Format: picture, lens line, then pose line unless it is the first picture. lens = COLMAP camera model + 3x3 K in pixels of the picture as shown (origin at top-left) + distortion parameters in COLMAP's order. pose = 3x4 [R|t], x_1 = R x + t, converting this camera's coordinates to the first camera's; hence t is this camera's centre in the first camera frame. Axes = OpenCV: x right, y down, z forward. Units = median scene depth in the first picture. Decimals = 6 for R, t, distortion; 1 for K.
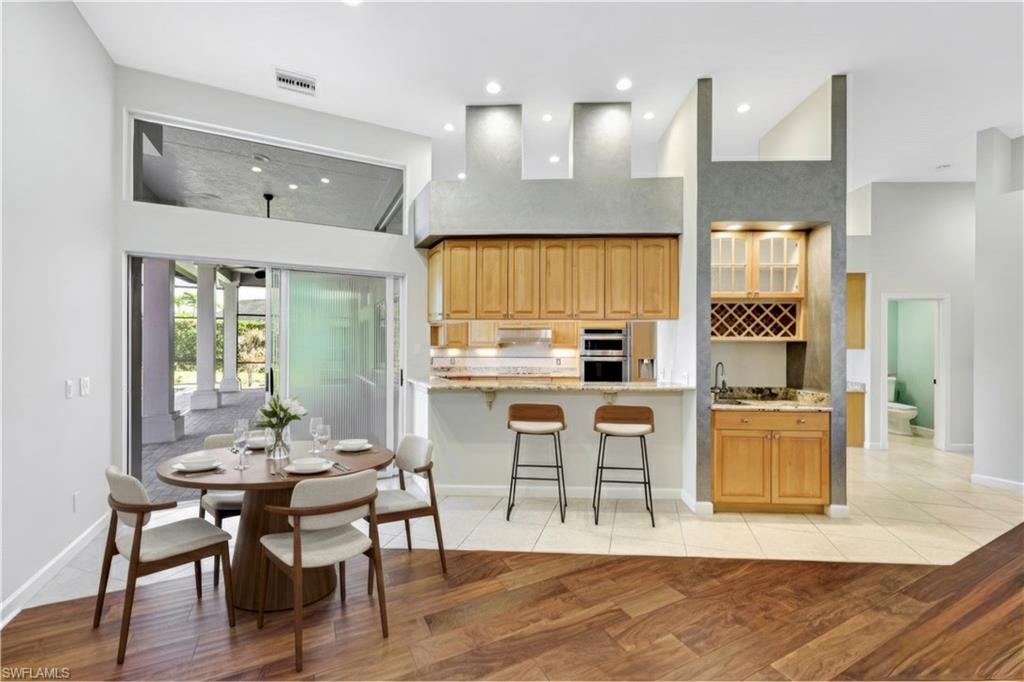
lens RADIAL K [[410.2, 0, 508.5], [0, 410.2, 340.4], [0, 0, 1]] dist [-0.001916, -0.000172]
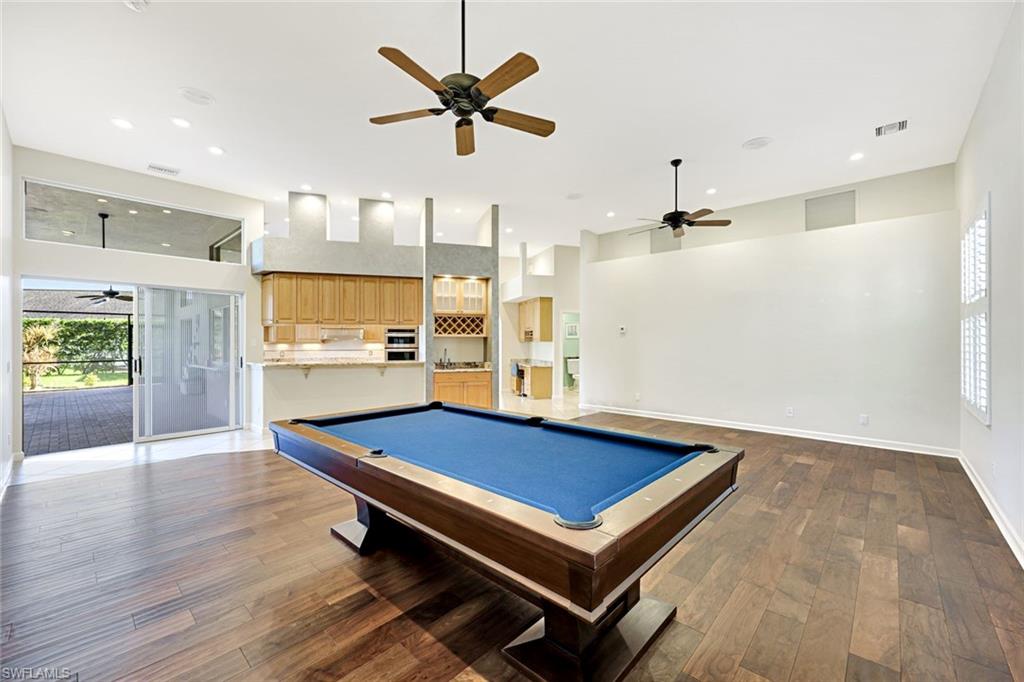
lens RADIAL K [[412.9, 0, 508.1], [0, 412.9, 339.1], [0, 0, 1]] dist [0.001148, 0.000248]
pose [[0.936115, -0.004440, 0.351667, 0.128031], [0.004109, 0.999990, 0.001686, 0.009997], [-0.351671, -0.000133, 0.936124, -0.811244]]
